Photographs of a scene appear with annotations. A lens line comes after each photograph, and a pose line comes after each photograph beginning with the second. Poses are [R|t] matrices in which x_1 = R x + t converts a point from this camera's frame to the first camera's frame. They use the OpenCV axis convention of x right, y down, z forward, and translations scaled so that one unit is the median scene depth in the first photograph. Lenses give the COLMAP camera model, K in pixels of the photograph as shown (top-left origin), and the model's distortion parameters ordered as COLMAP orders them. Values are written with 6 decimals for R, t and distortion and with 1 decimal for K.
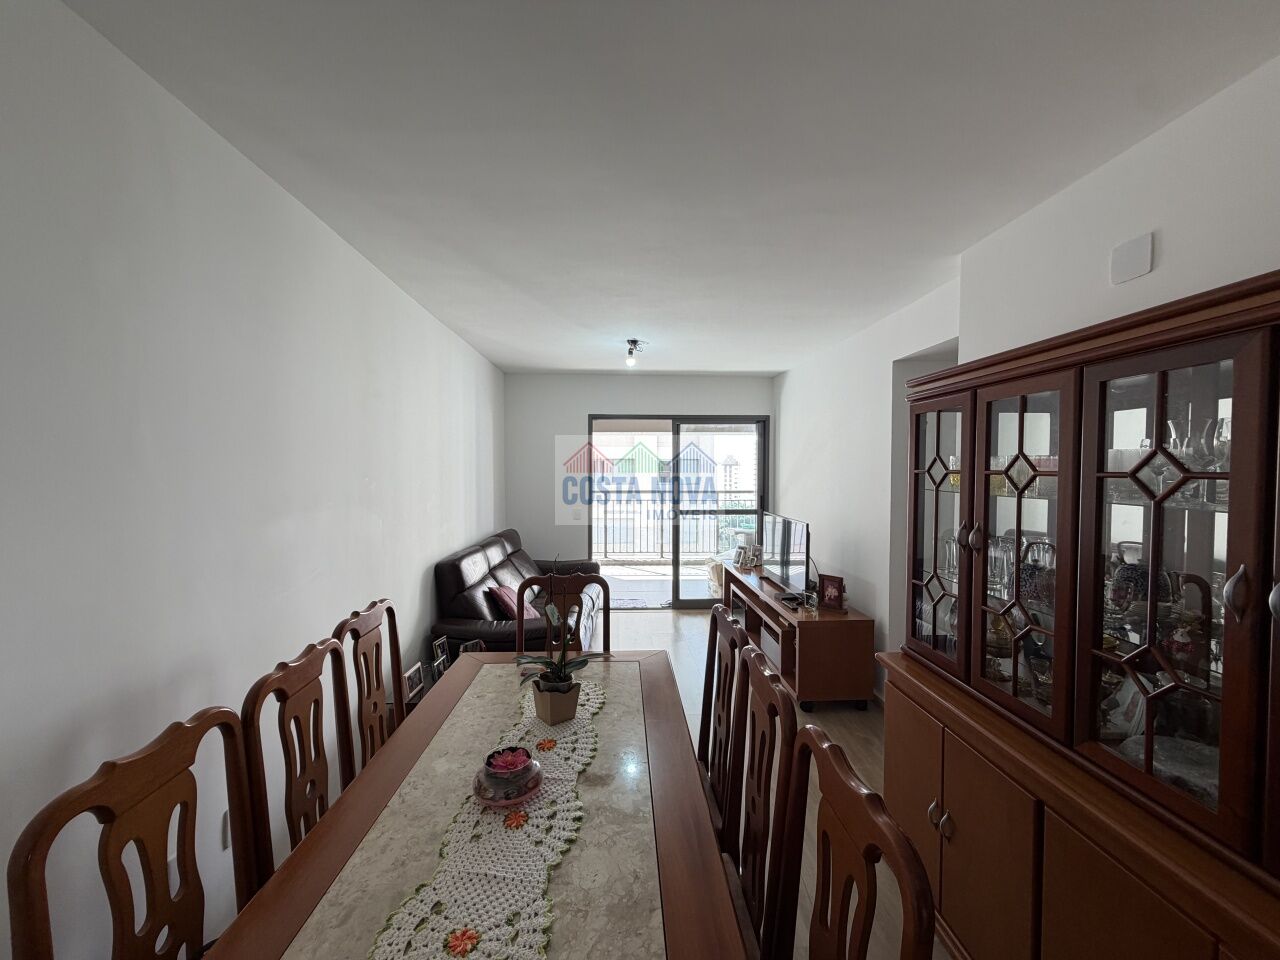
lens RADIAL K [[509.1, 0, 641.4], [0, 509.1, 481.4], [0, 0, 1]] dist [-0.000563, 0.000315]
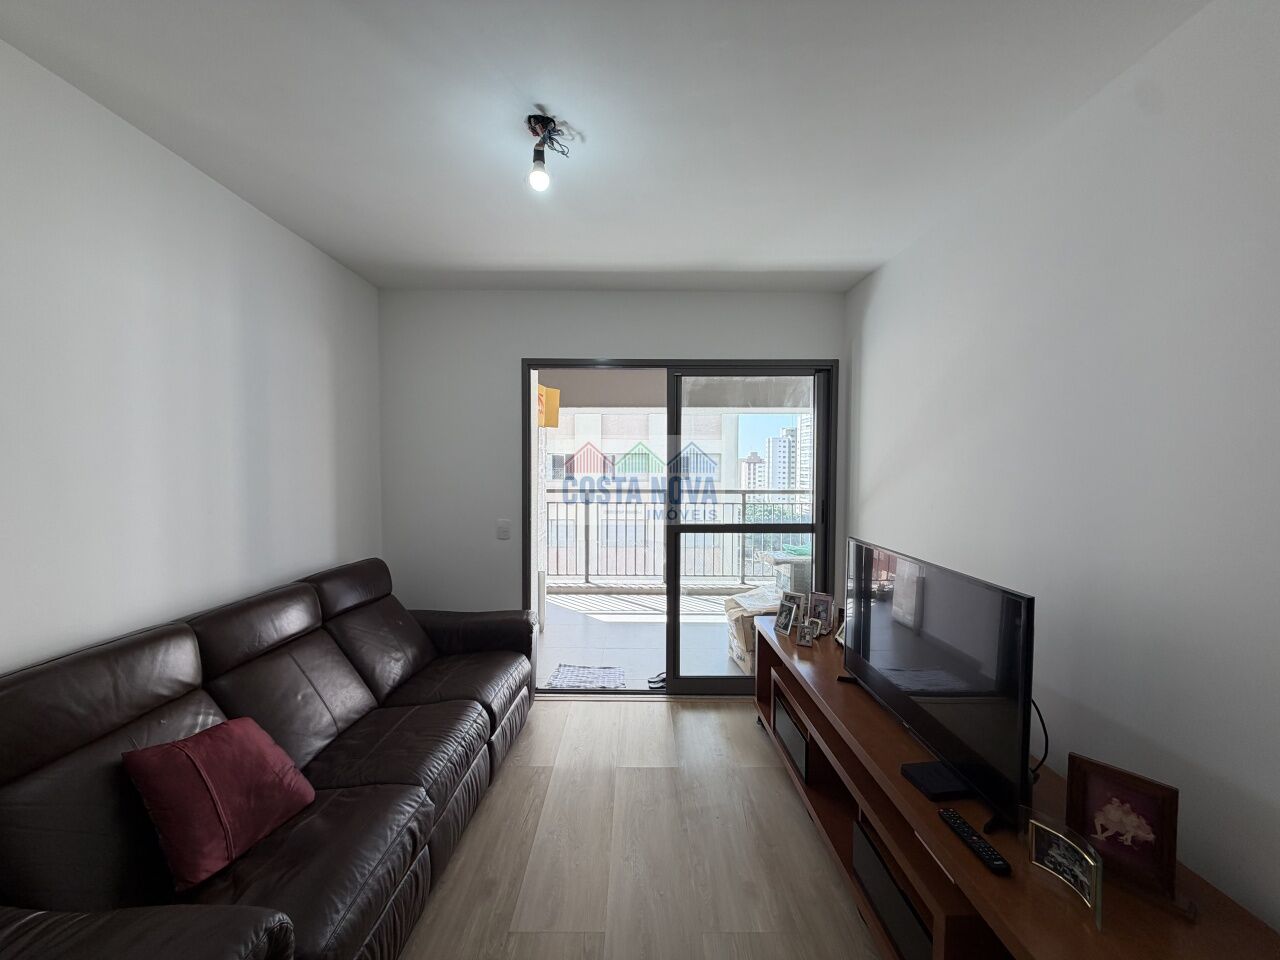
lens RADIAL K [[509.1, 0, 636.2], [0, 509.1, 481.9], [0, 0, 1]] dist [-0.000563, 0.000315]
pose [[0.998538, 0.003427, -0.053942, 0.056172], [-0.003159, 0.999982, 0.005043, 0.004903], [0.053958, -0.004865, 0.998531, 0.413331]]
